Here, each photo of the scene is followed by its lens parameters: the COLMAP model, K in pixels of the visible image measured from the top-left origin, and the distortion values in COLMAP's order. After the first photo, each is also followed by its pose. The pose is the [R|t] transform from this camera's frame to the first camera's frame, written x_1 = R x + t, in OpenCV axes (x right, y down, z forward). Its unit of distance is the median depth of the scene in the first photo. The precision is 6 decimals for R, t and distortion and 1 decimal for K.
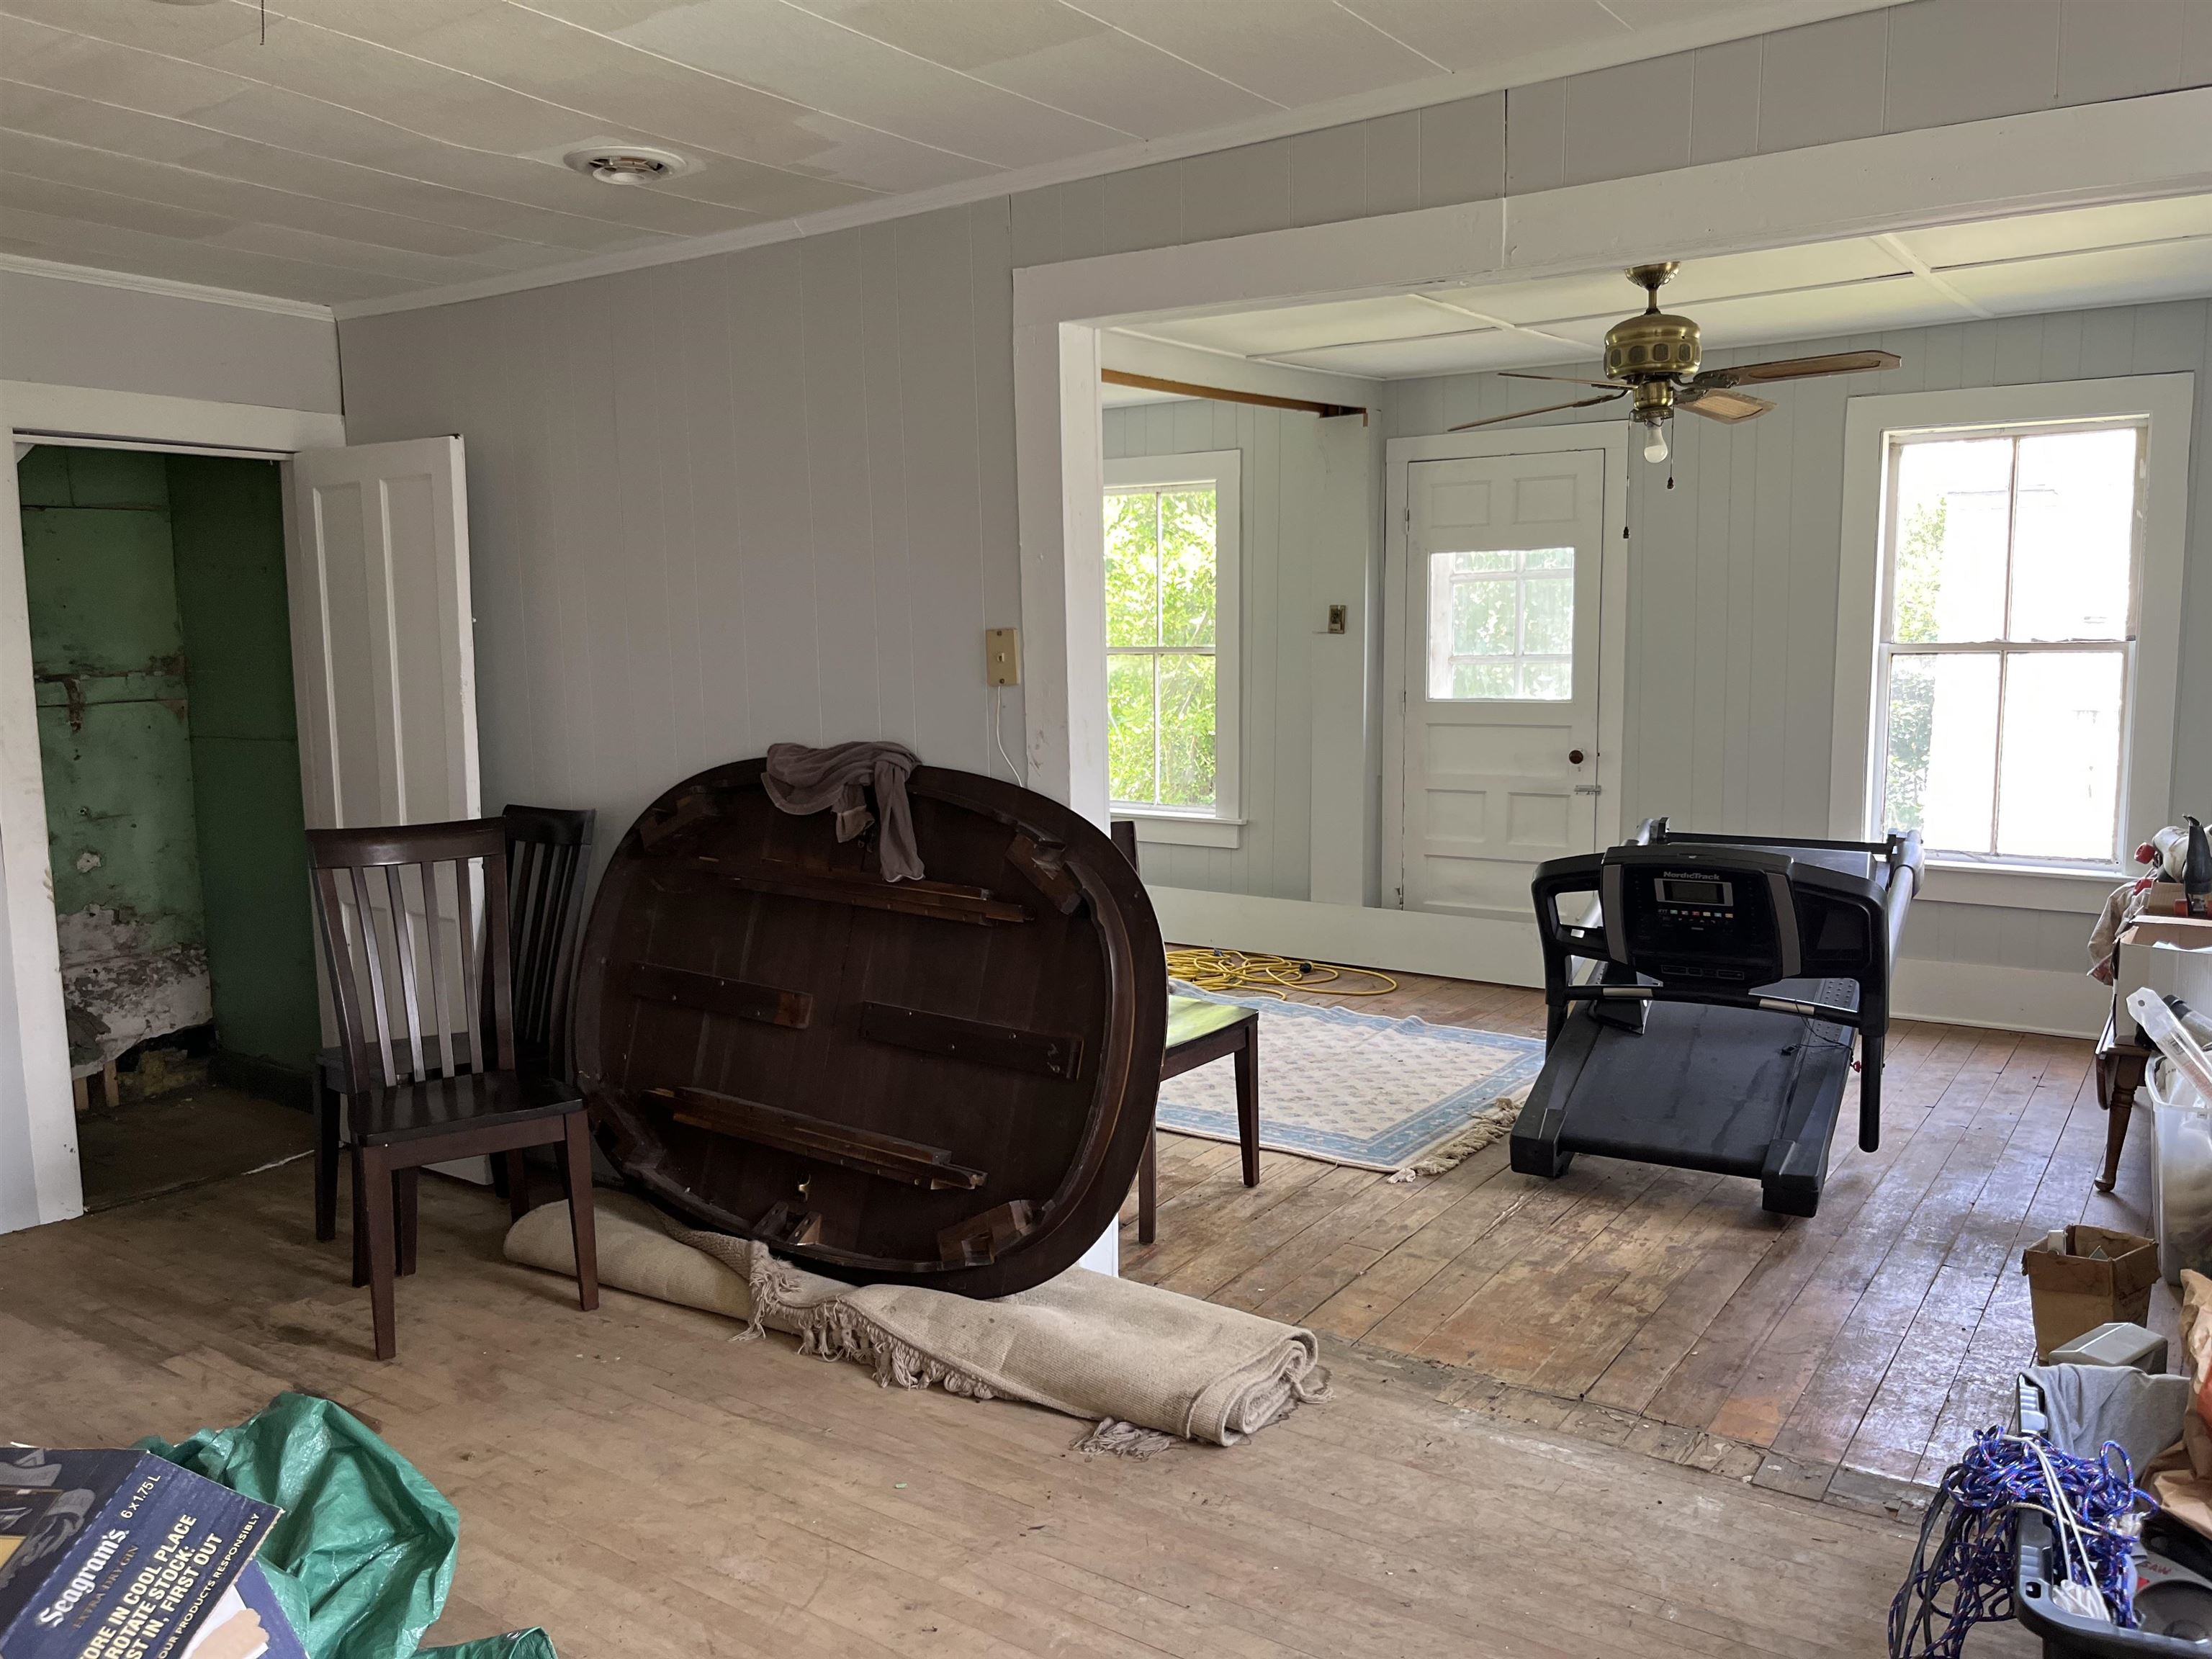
lens RADIAL K [[1669.9, 0, 1104.9], [0, 1669.9, 834.5], [0, 0, 1]] dist [0.003678, -0.002729]
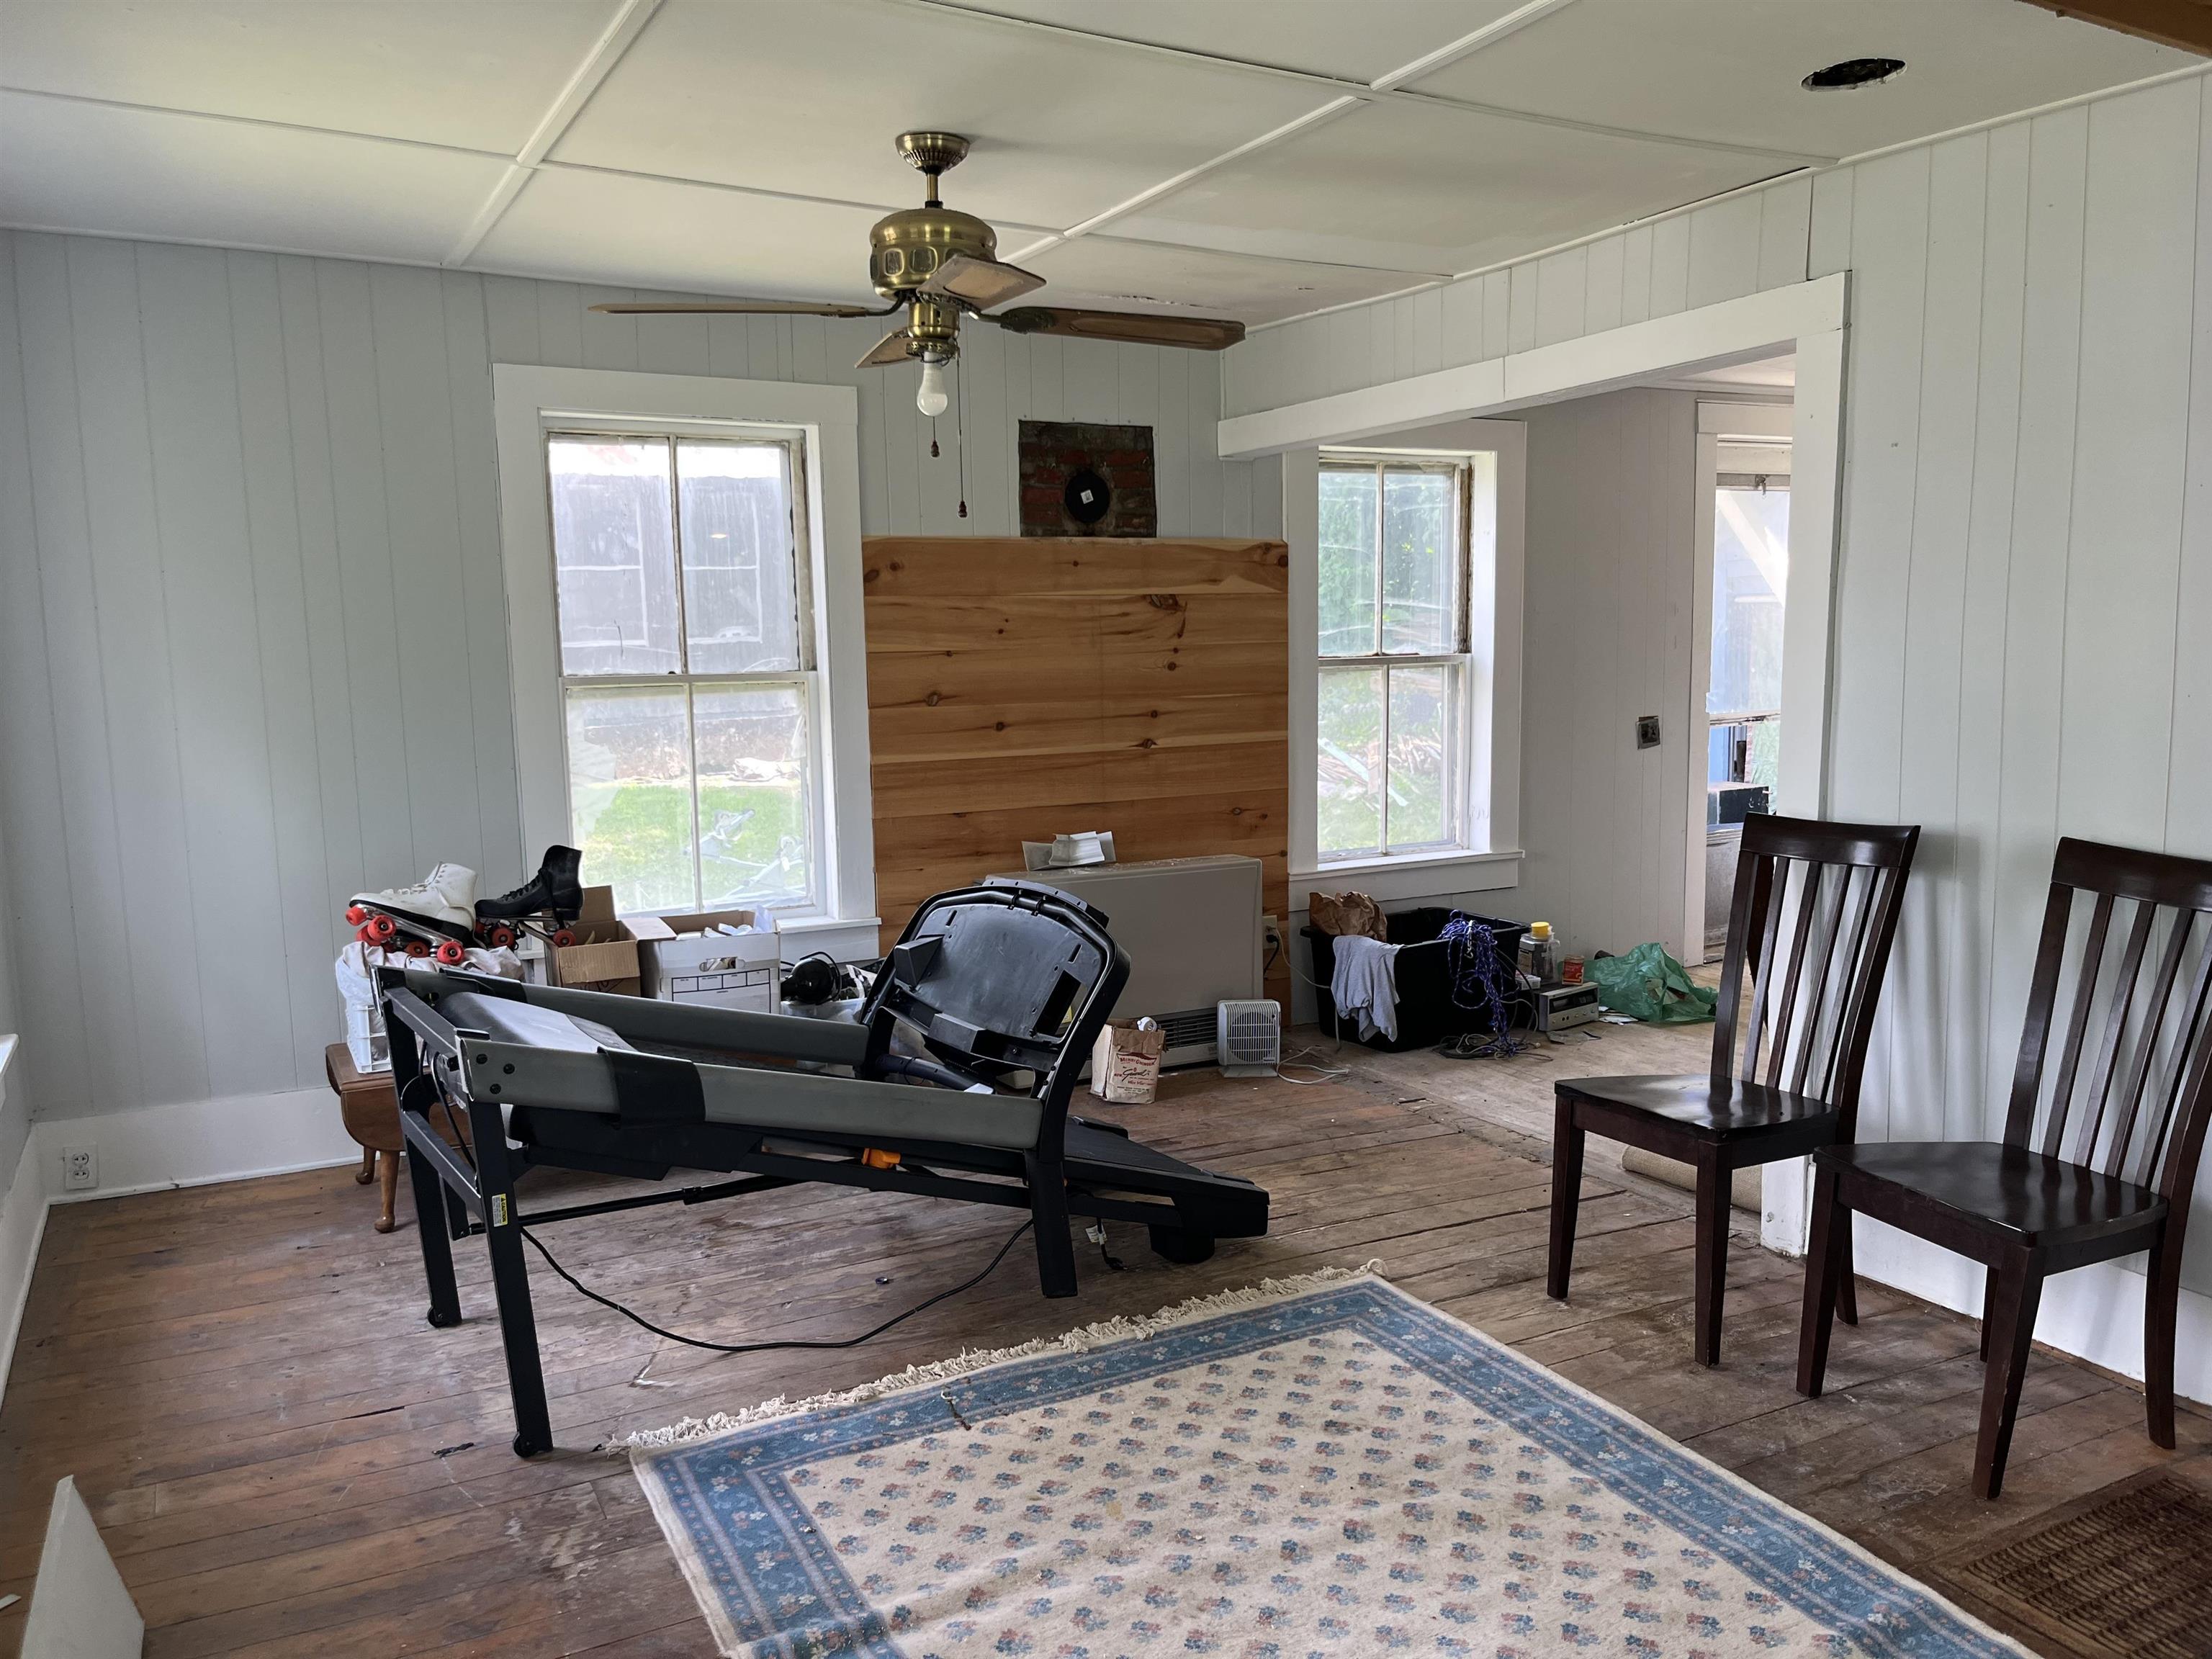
lens RADIAL K [[1669.9, 0, 1101.4], [0, 1669.9, 837.1], [0, 0, 1]] dist [0.003678, -0.002729]
pose [[-0.893599, -0.026560, 0.448080, -0.101902], [0.076231, 0.974767, 0.209806, -0.271758], [-0.442346, 0.221640, -0.869026, 2.325822]]
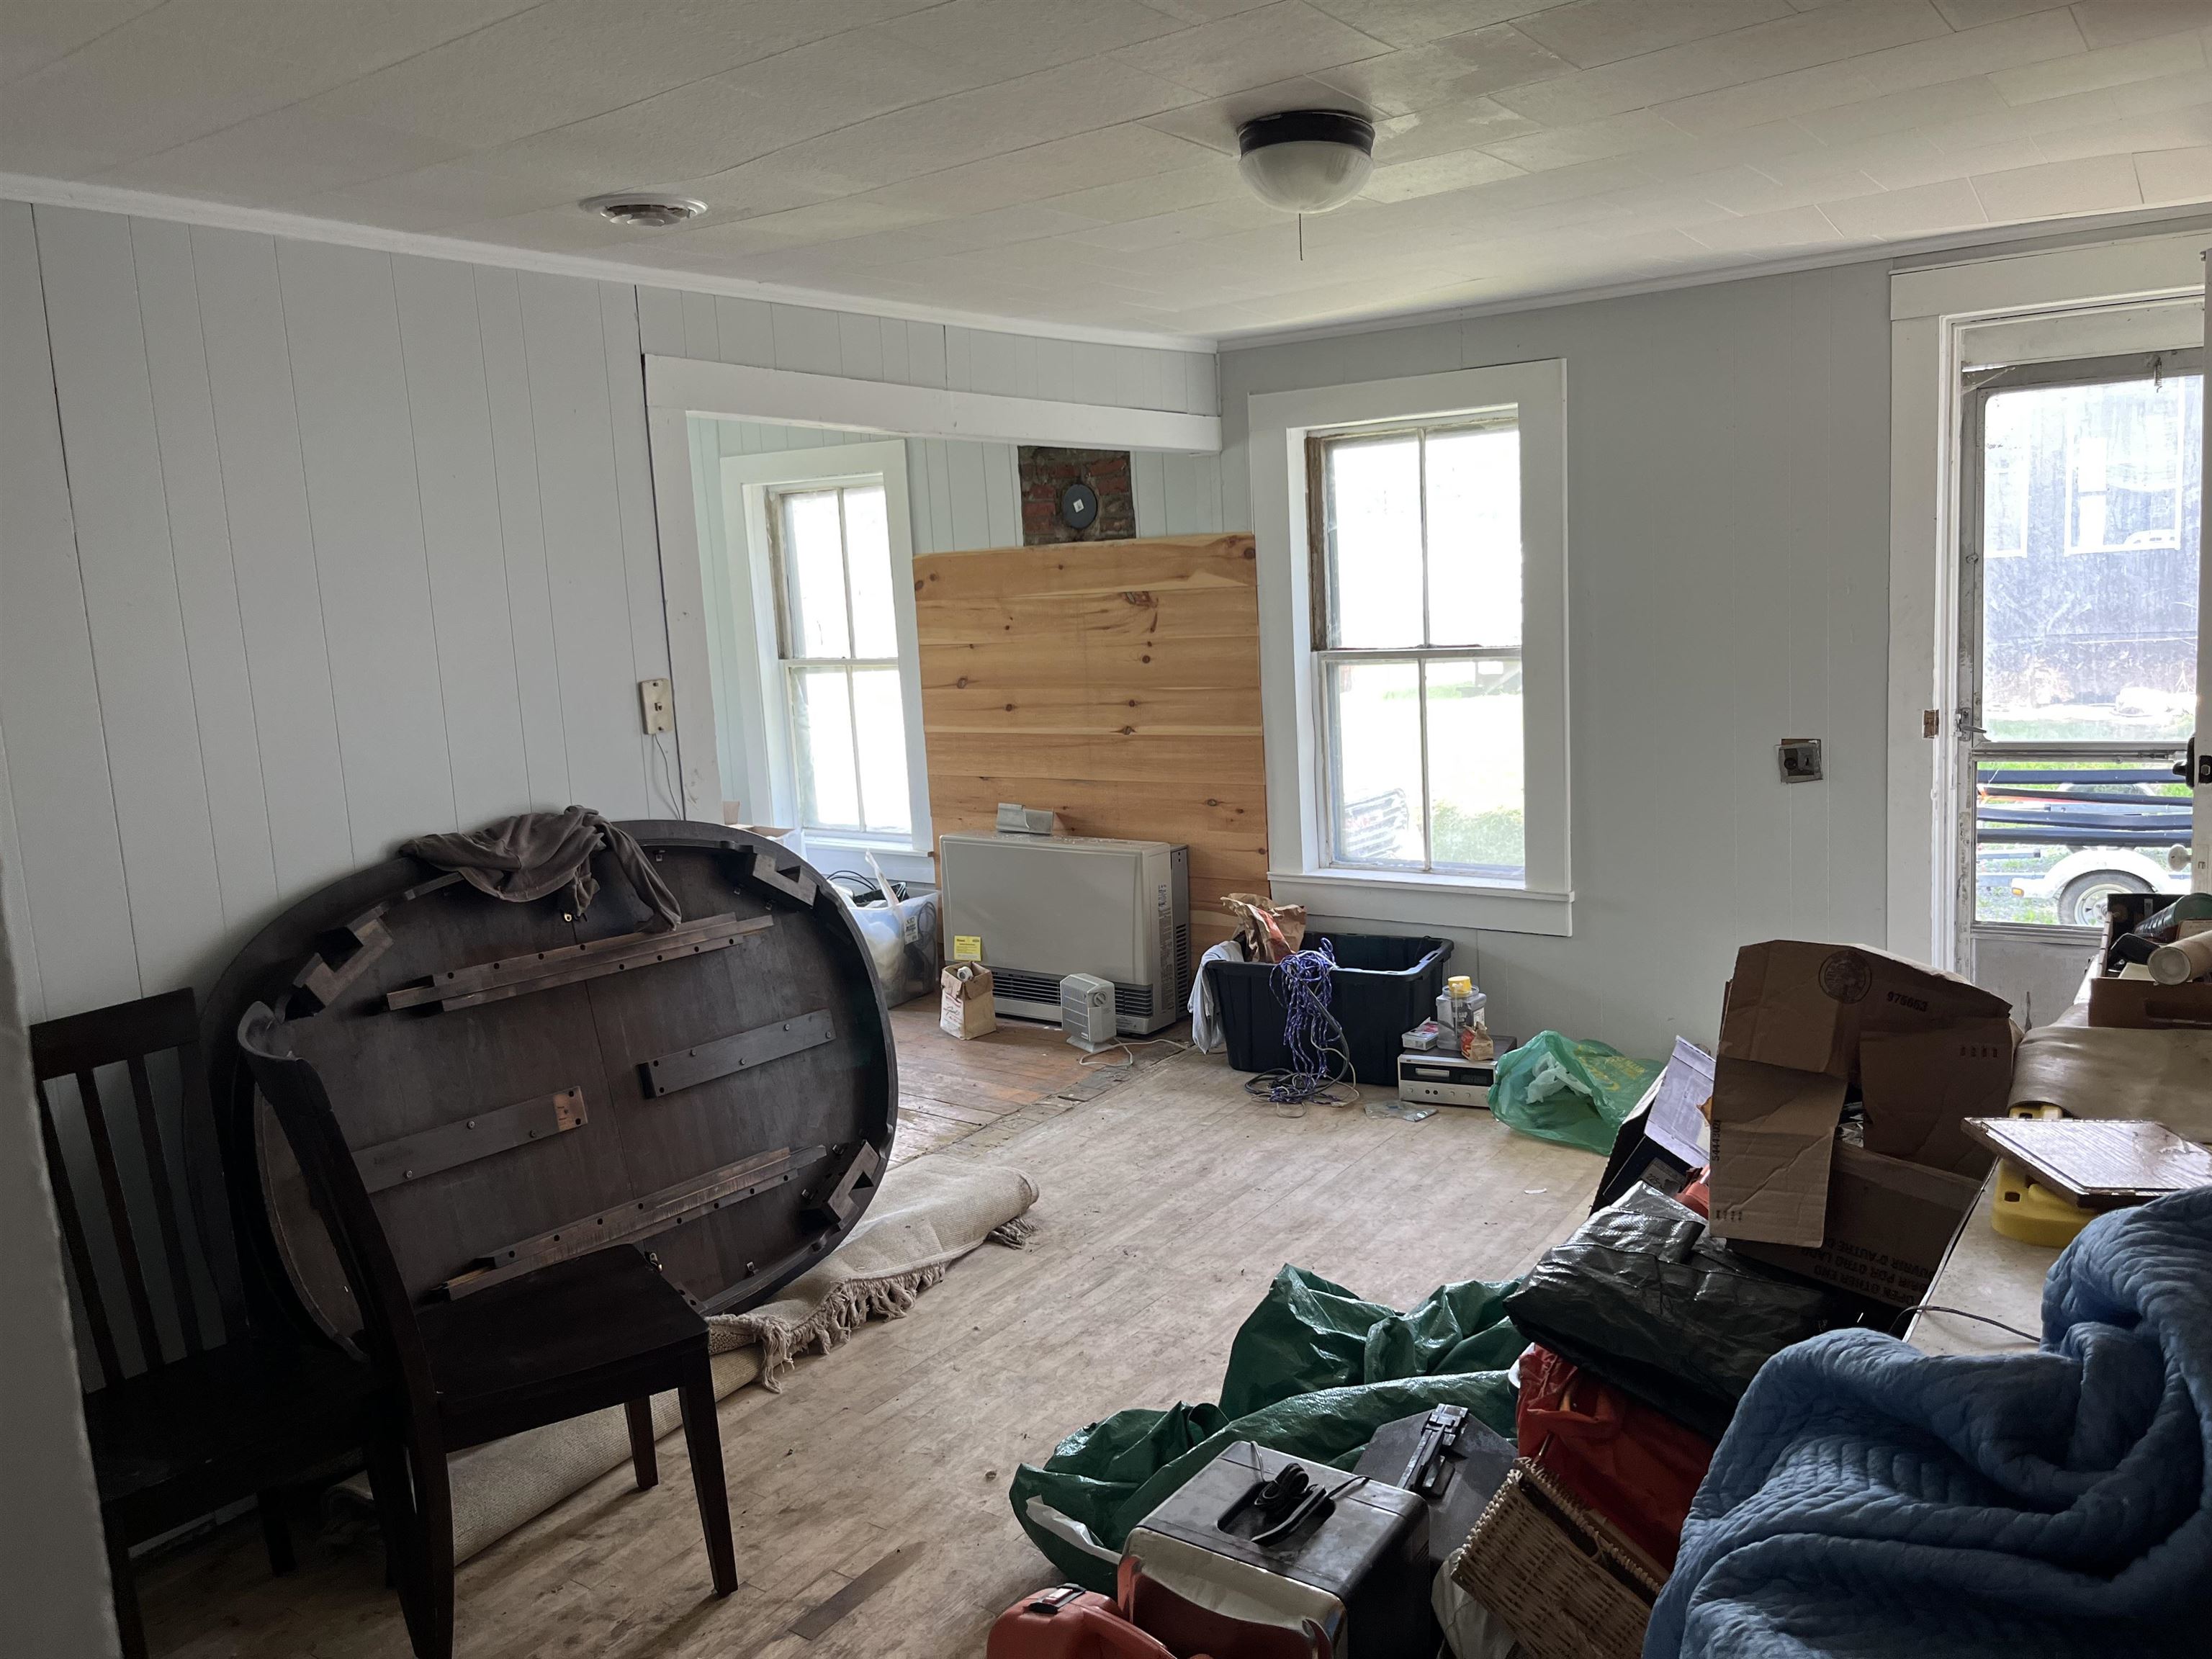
lens RADIAL K [[1669.9, 0, 1104.6], [0, 1669.9, 823.9], [0, 0, 1]] dist [0.003678, -0.002729]
pose [[-0.010282, -0.132694, 0.991104, -1.248384], [0.155375, 0.978906, 0.132673, -0.146696], [-0.987802, 0.155357, 0.010553, 0.775990]]
